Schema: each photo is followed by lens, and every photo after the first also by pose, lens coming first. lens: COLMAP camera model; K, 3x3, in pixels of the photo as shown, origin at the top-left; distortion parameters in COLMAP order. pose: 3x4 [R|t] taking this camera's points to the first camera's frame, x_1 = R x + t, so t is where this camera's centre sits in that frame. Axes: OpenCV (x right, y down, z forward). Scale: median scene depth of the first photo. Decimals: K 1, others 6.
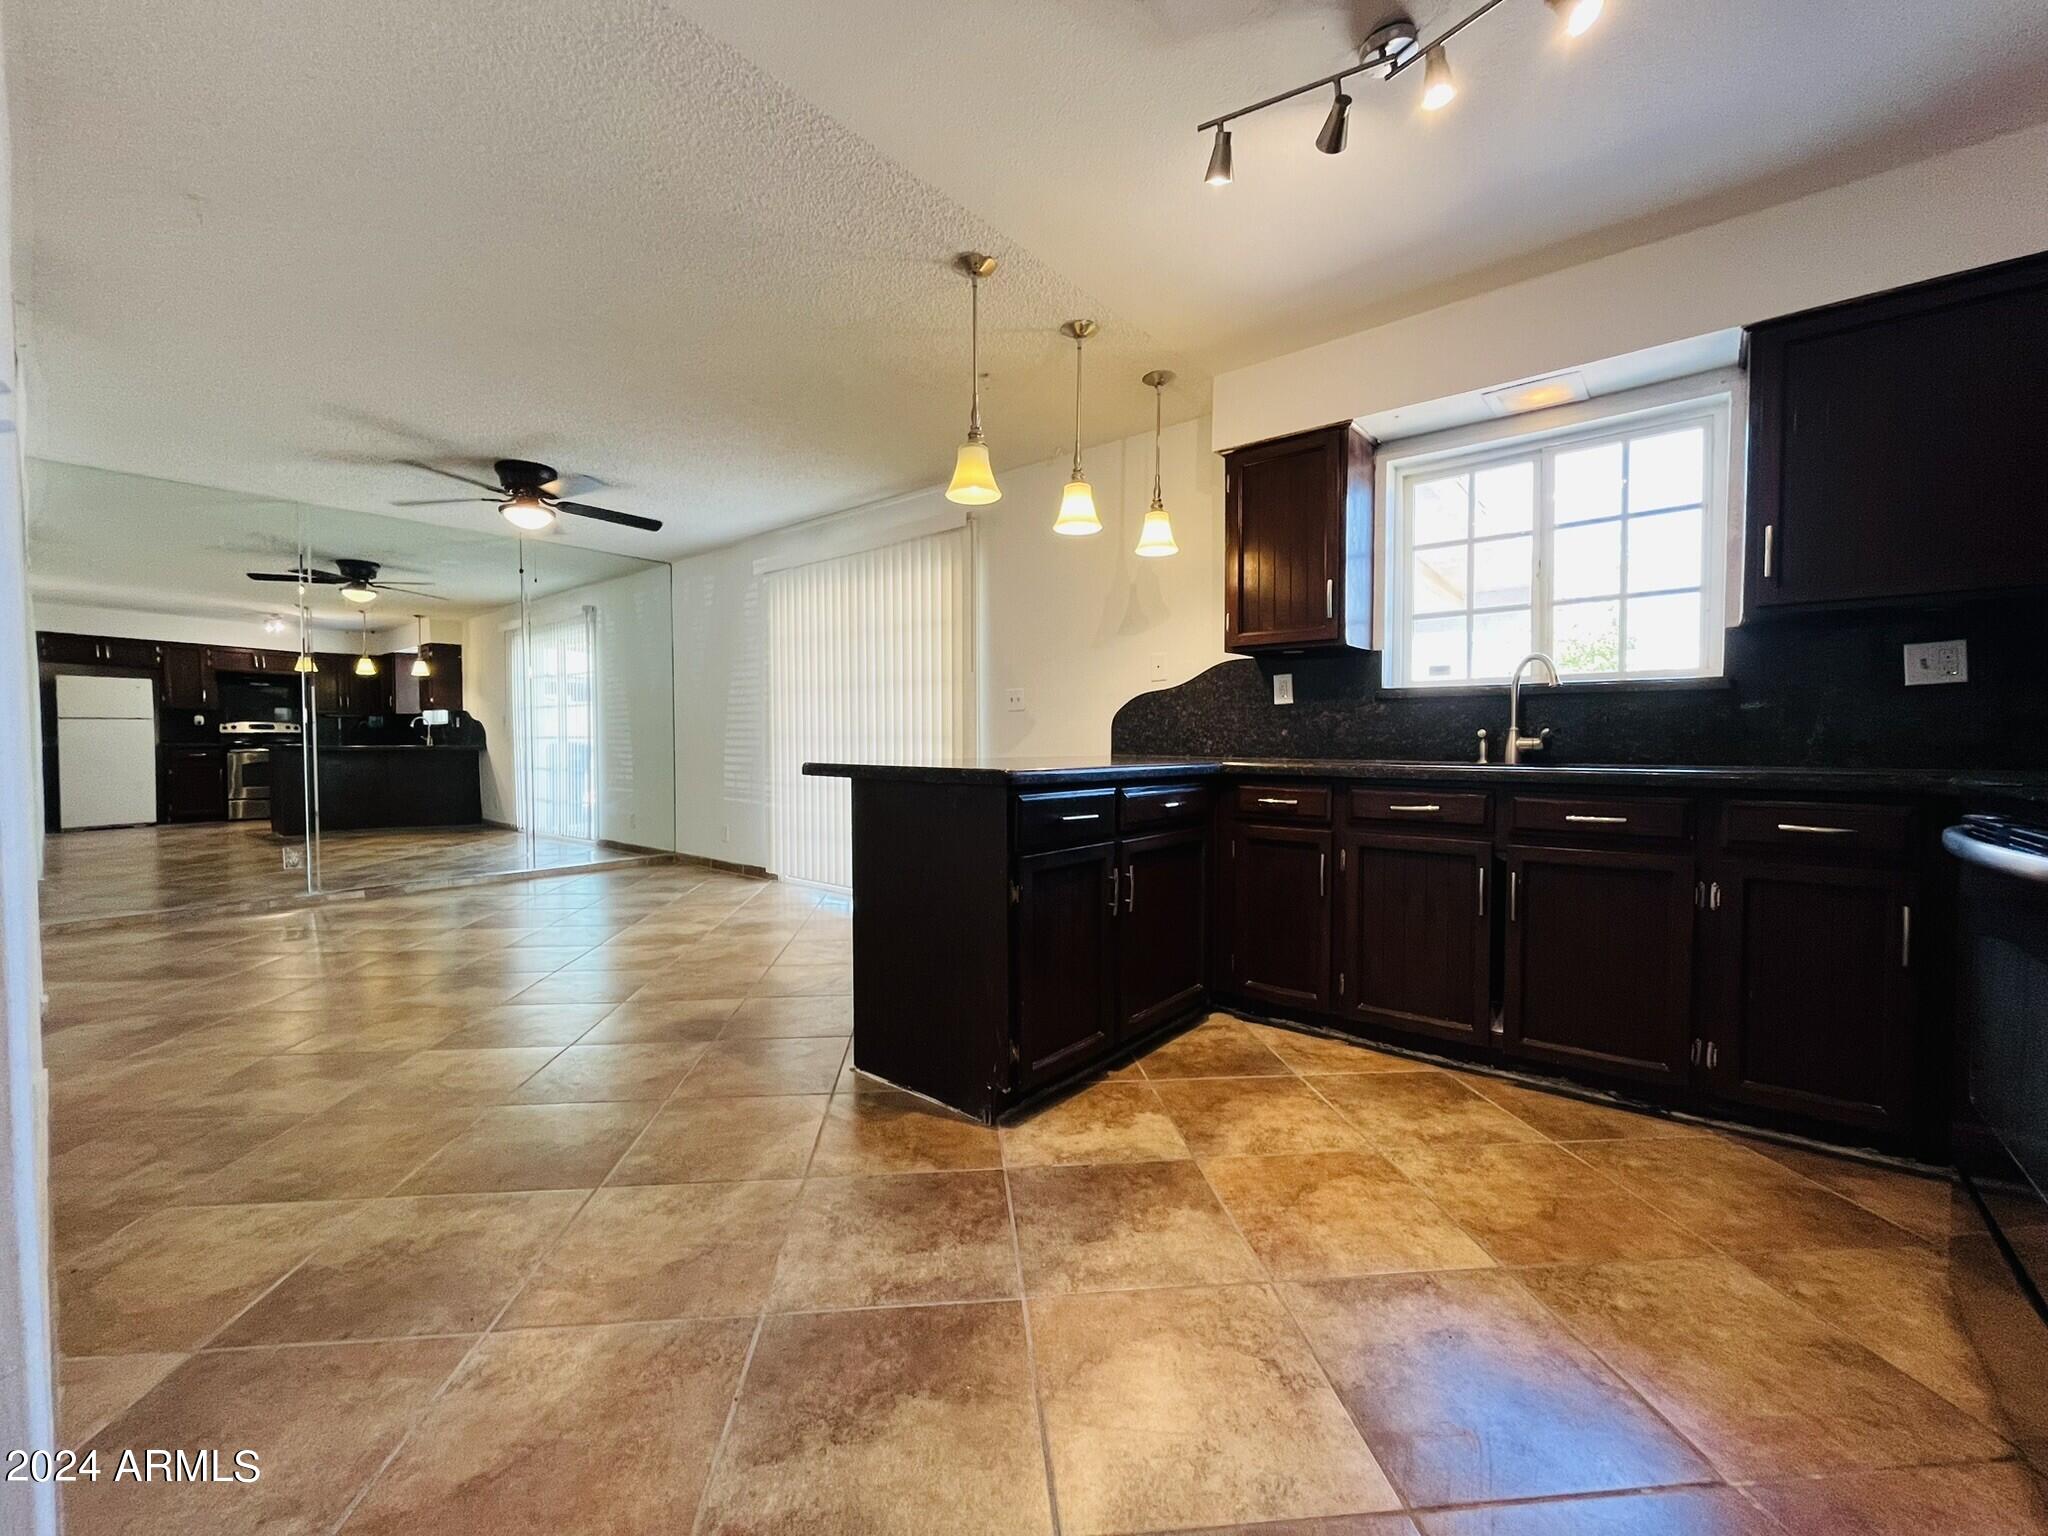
lens RADIAL K [[828.1, 0, 1017.5], [0, 828.1, 766.2], [0, 0, 1]] dist [0.003171, -0.000674]
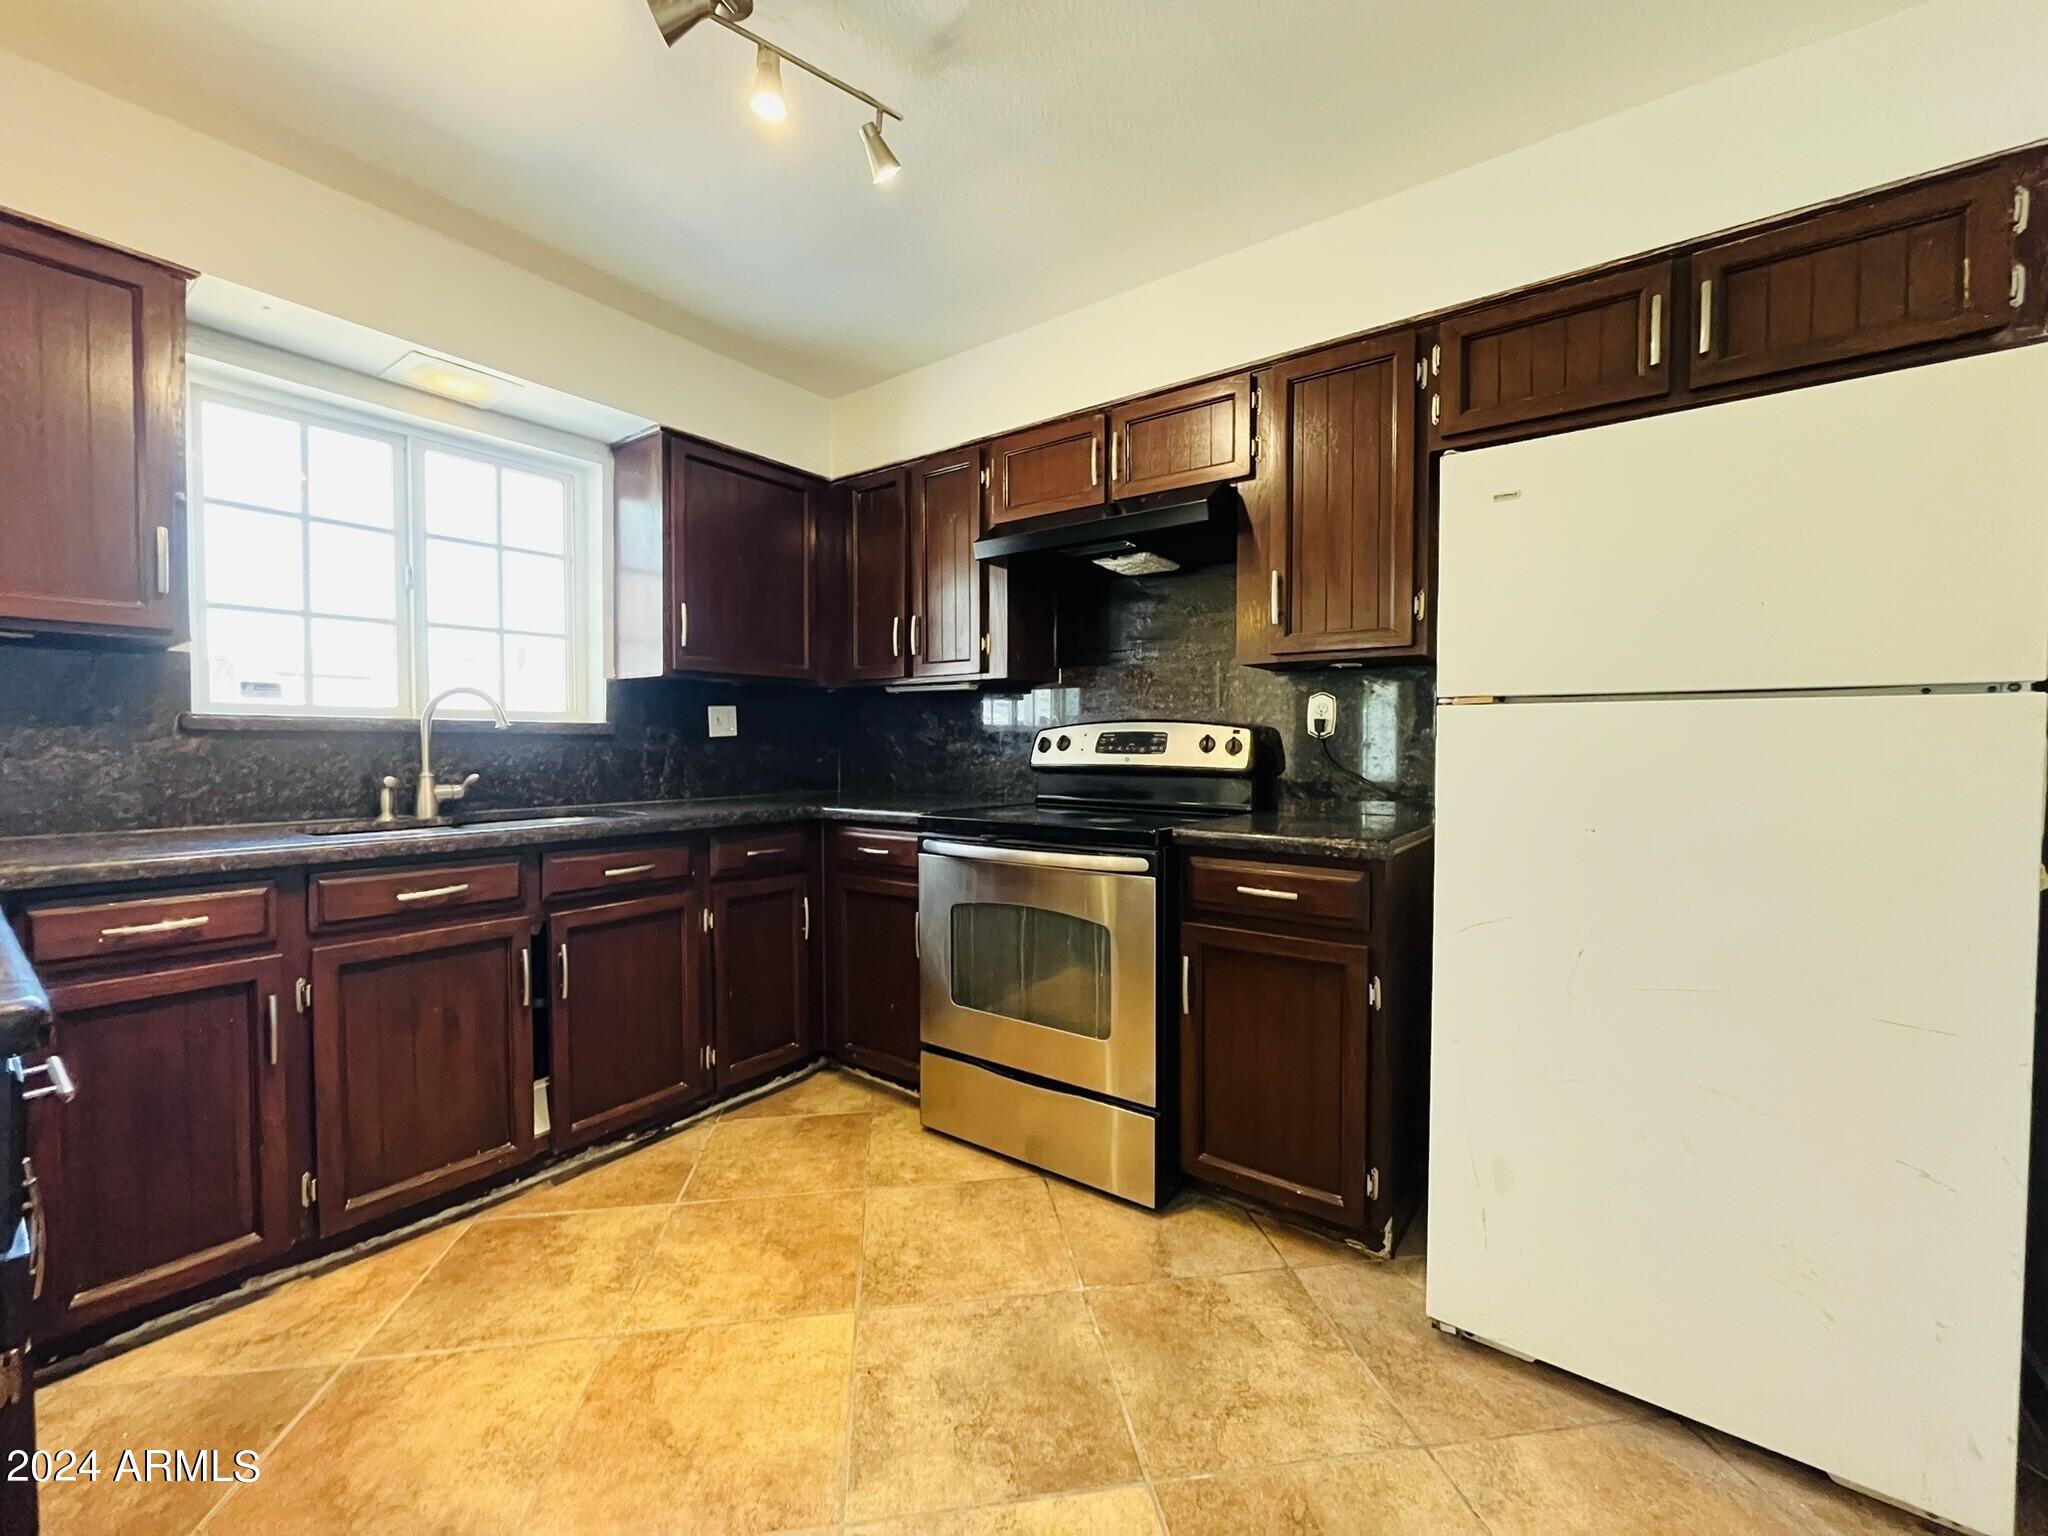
lens RADIAL K [[828.1, 0, 1022.3], [0, 828.1, 766.4], [0, 0, 1]] dist [0.003171, -0.000674]
pose [[-0.055301, -0.028978, 0.998049, -0.273023], [0.028975, 0.999111, 0.030614, -0.066424], [-0.998049, 0.030612, -0.054413, 0.497455]]
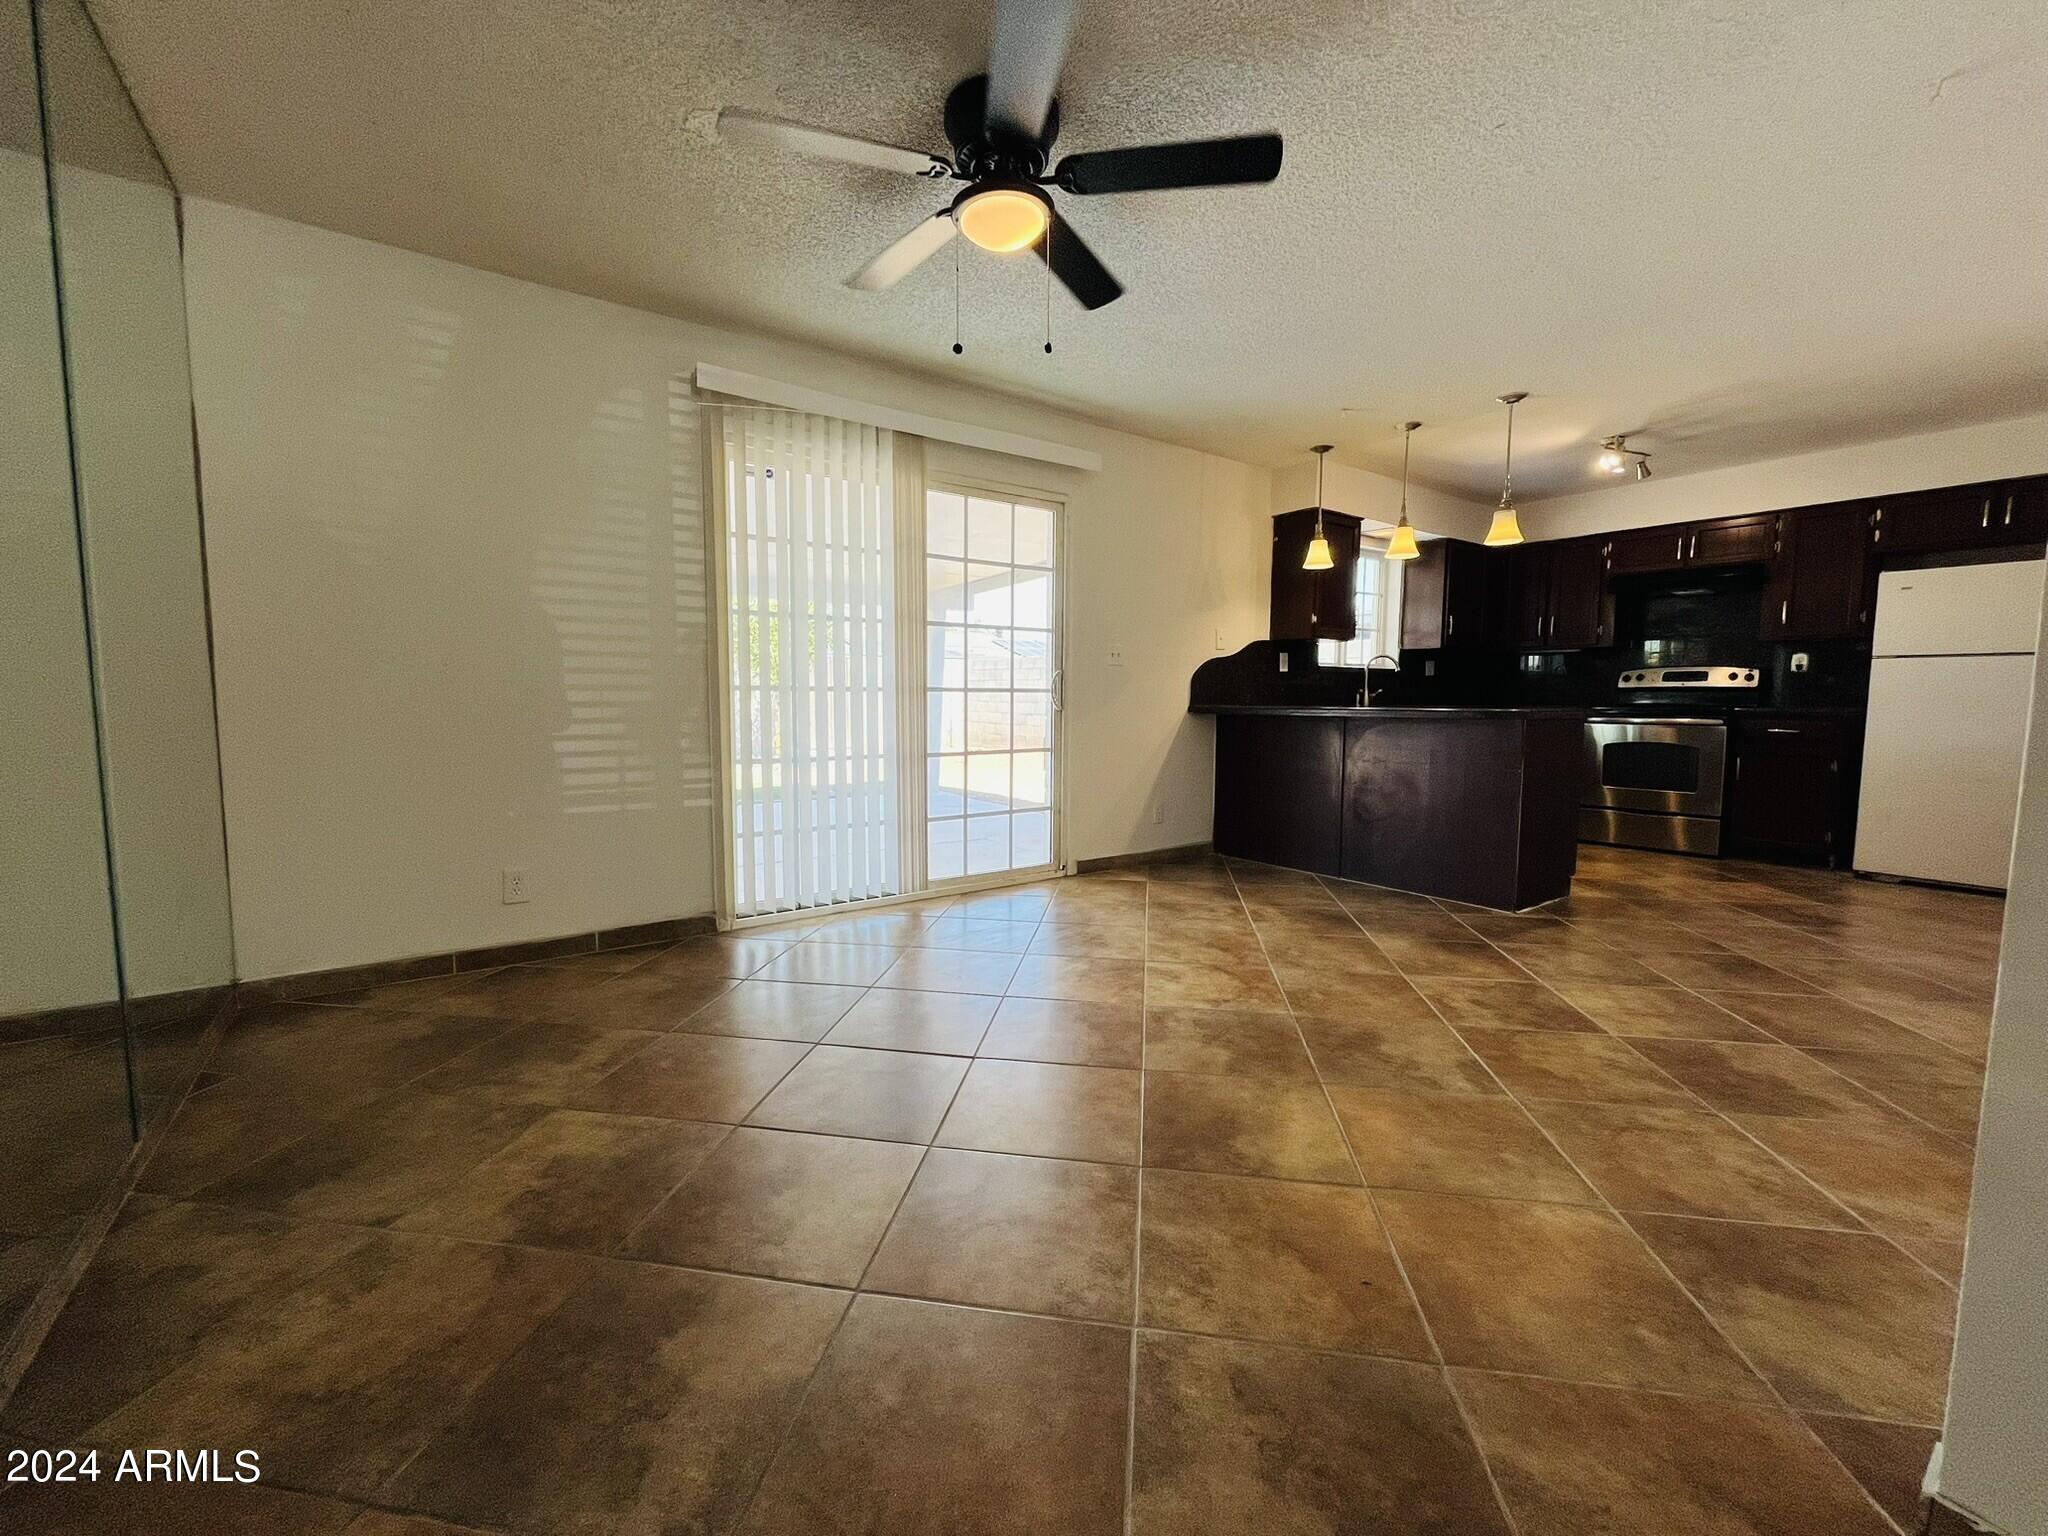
lens RADIAL K [[828.1, 0, 1027.3], [0, 828.1, 761.0], [0, 0, 1]] dist [0.003171, -0.000674]
pose [[0.241061, -0.080541, 0.967162, -1.777717], [0.025446, 0.996732, 0.076661, -0.050192], [-0.970176, 0.006131, 0.242323, 1.437684]]
